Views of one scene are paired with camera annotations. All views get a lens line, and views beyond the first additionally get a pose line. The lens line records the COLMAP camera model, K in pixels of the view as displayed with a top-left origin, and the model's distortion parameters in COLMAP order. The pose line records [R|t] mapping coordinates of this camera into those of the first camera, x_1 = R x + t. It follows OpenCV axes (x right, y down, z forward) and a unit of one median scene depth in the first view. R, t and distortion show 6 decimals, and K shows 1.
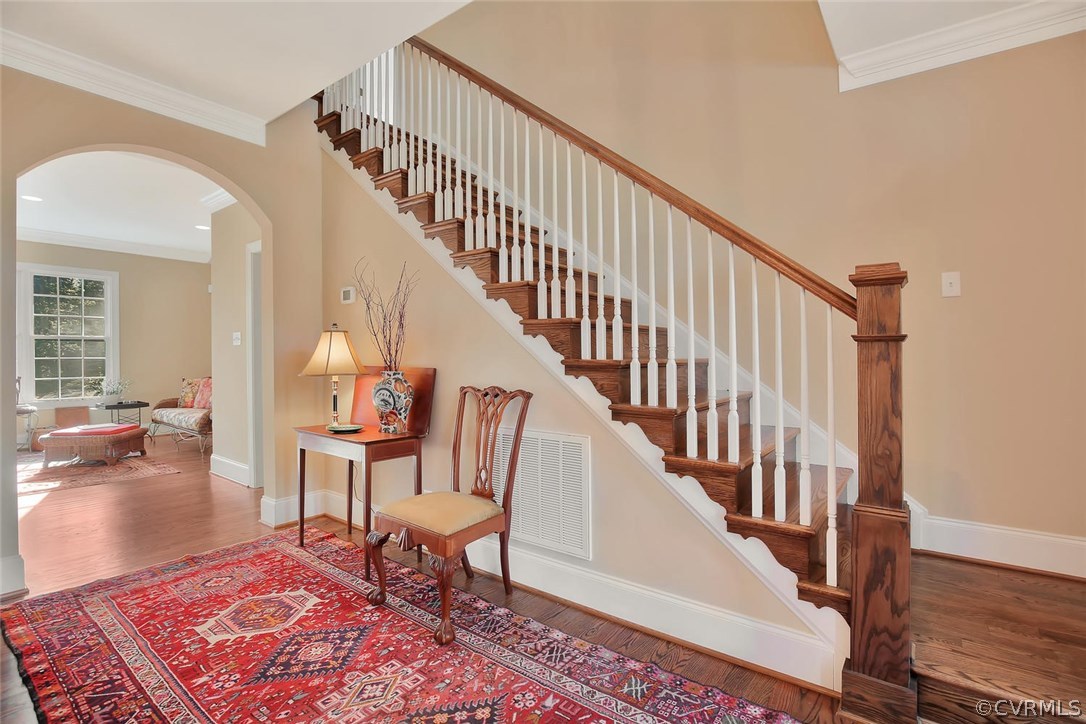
lens RADIAL K [[503.7, 0, 544.2], [0, 503.7, 341.8], [0, 0, 1]] dist [-0.024354, 0.000332]
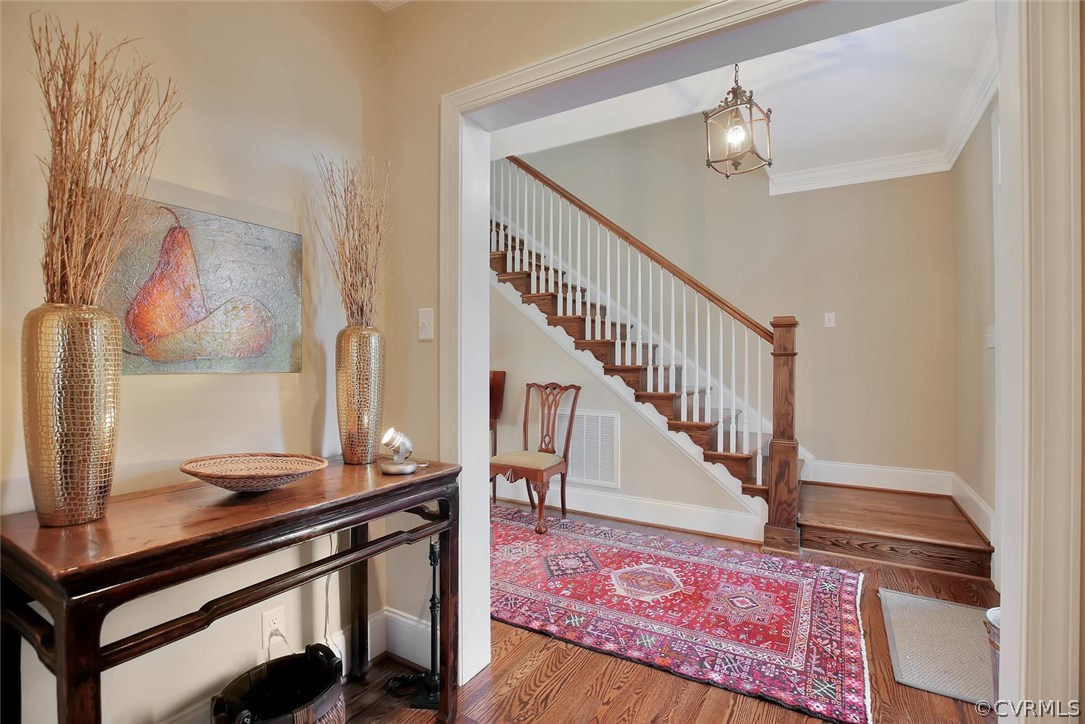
lens RADIAL K [[499.8, 0, 544.7], [0, 499.8, 362.5], [0, 0, 1]] dist [-0.023905, 0.001234]
pose [[0.993077, 0.001959, 0.117447, -0.365736], [-0.005067, 0.999645, 0.026171, -0.015952], [-0.117354, -0.026585, 0.992734, -0.619060]]
